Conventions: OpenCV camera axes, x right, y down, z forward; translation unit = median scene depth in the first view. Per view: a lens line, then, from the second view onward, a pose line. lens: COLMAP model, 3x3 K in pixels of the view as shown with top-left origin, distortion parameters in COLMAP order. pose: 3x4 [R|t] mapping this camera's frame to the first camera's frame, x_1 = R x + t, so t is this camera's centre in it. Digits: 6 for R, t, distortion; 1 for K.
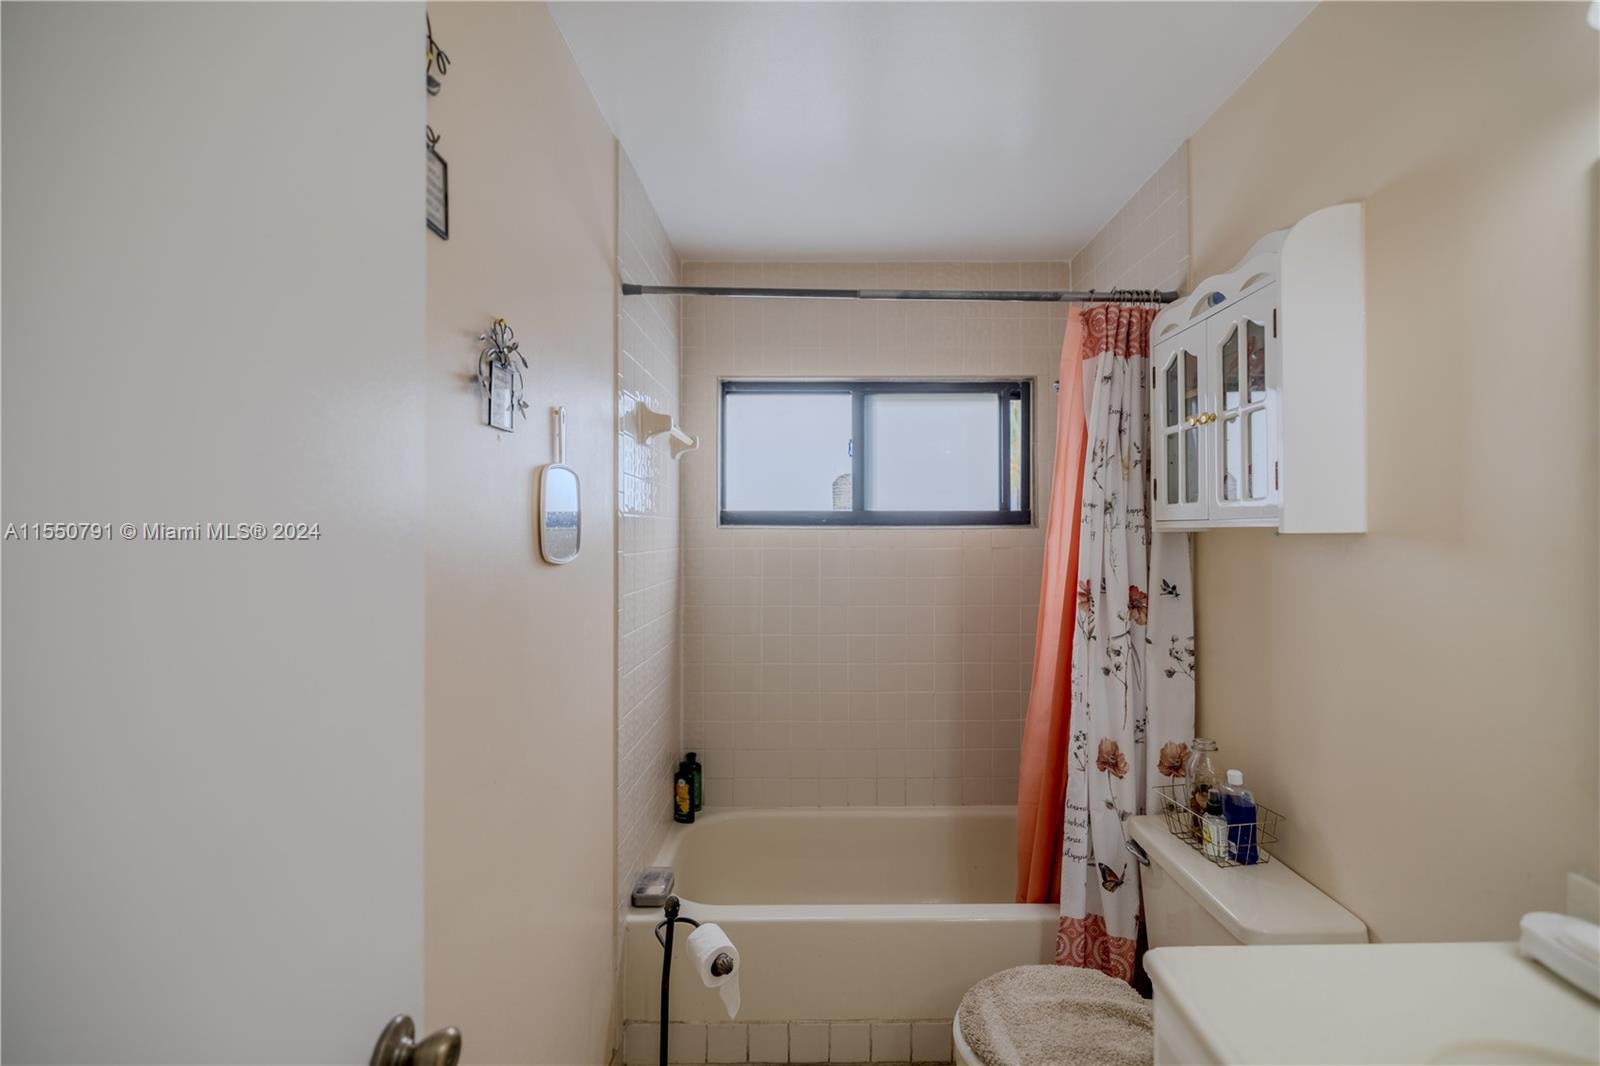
lens RADIAL K [[682.7, 0, 806.0], [0, 682.7, 516.7], [0, 0, 1]] dist [-0.001549, -0.000157]
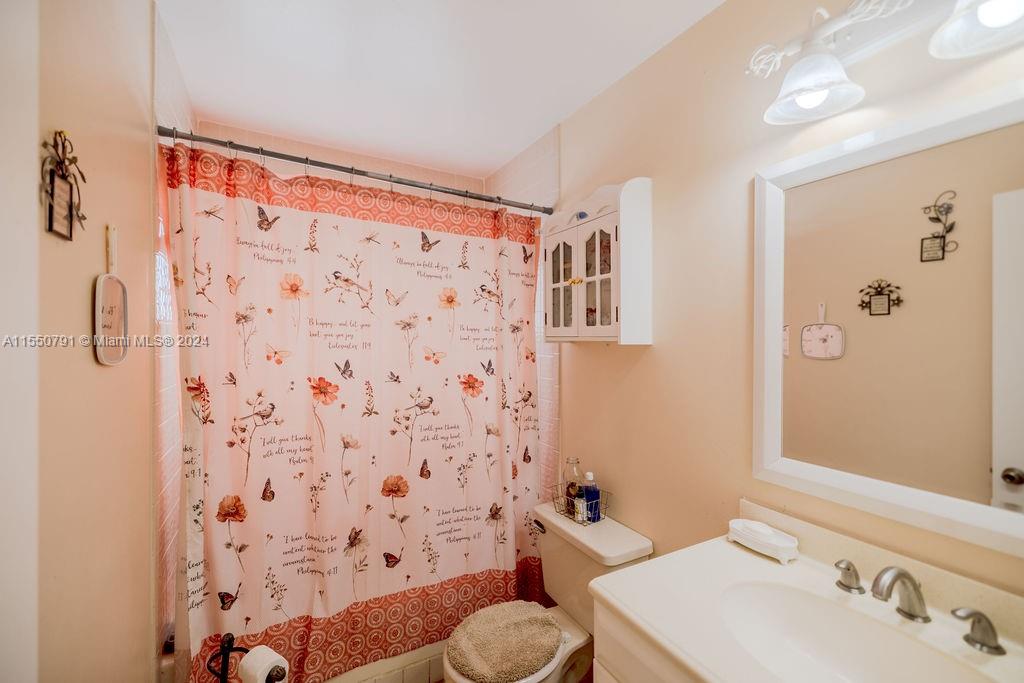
lens RADIAL K [[436.3, 0, 511.9], [0, 436.3, 337.4], [0, 0, 1]] dist [0.000601, -0.000019]
pose [[0.877535, 0.017601, 0.479189, -0.131036], [-0.023747, 0.999695, 0.006768, 0.003077], [-0.478924, -0.017319, 0.877686, 0.069525]]
